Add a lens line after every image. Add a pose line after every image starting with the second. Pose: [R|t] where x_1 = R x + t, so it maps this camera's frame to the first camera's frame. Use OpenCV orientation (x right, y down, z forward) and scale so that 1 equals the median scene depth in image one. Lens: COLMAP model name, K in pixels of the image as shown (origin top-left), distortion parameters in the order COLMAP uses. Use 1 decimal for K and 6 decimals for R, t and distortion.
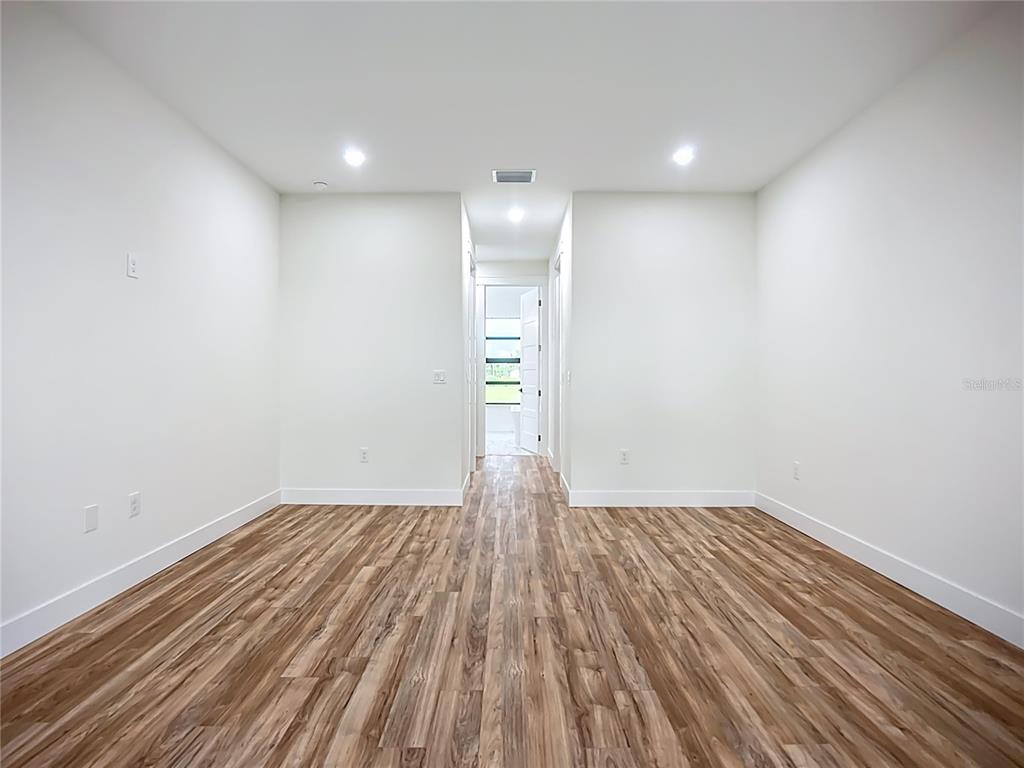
lens RADIAL K [[536.8, 0, 507.5], [0, 536.8, 383.1], [0, 0, 1]] dist [-0.043862, 0.022530]
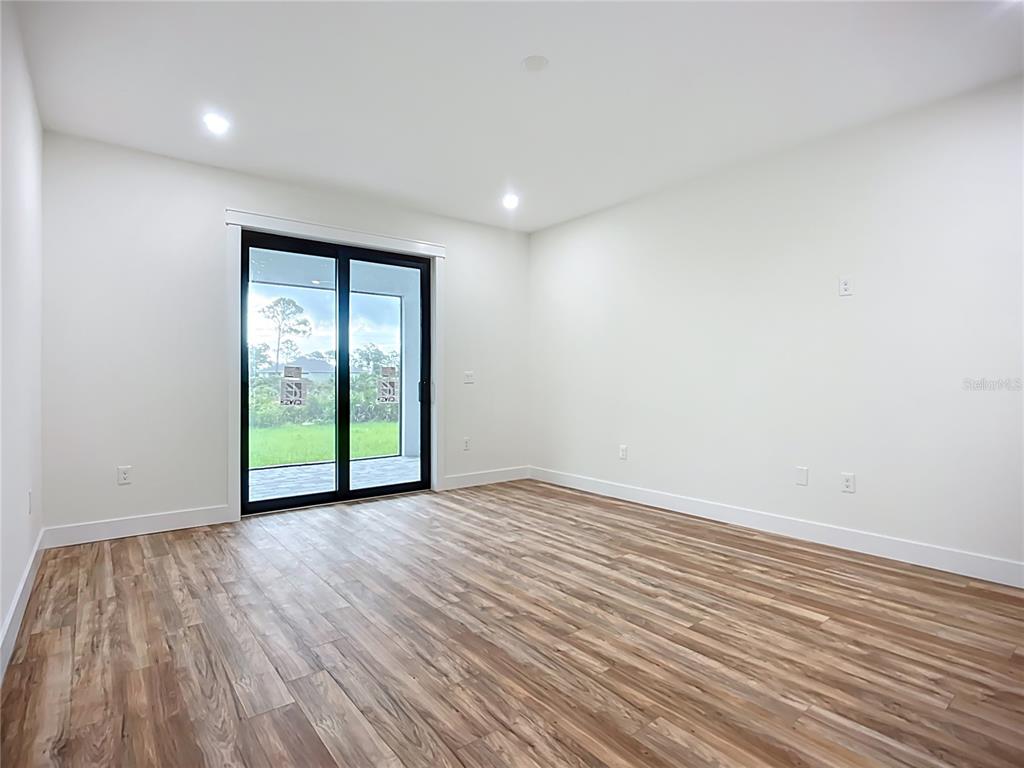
lens RADIAL K [[527.2, 0, 502.6], [0, 527.2, 381.6], [0, 0, 1]] dist [-0.026379, 0.000982]
pose [[-0.789104, -0.000614, -0.614260, 0.747596], [-0.012220, 0.999817, 0.014699, -0.012458], [0.614138, 0.019105, -0.788967, 1.665650]]
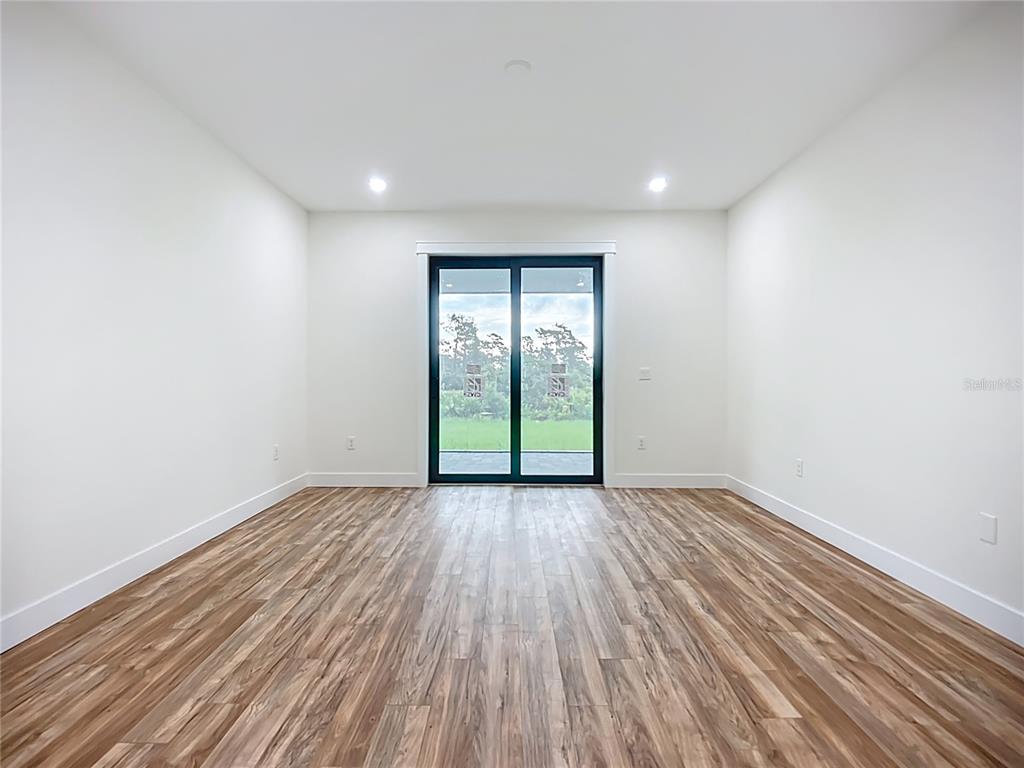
lens RADIAL K [[525.7, 0, 503.5], [0, 525.7, 386.4], [0, 0, 1]] dist [-0.038914, 0.010698]
pose [[-0.999927, -0.003998, 0.011394, 0.045168], [-0.003570, 0.999298, 0.037293, -0.021995], [-0.011535, 0.037249, -0.999239, 1.948858]]
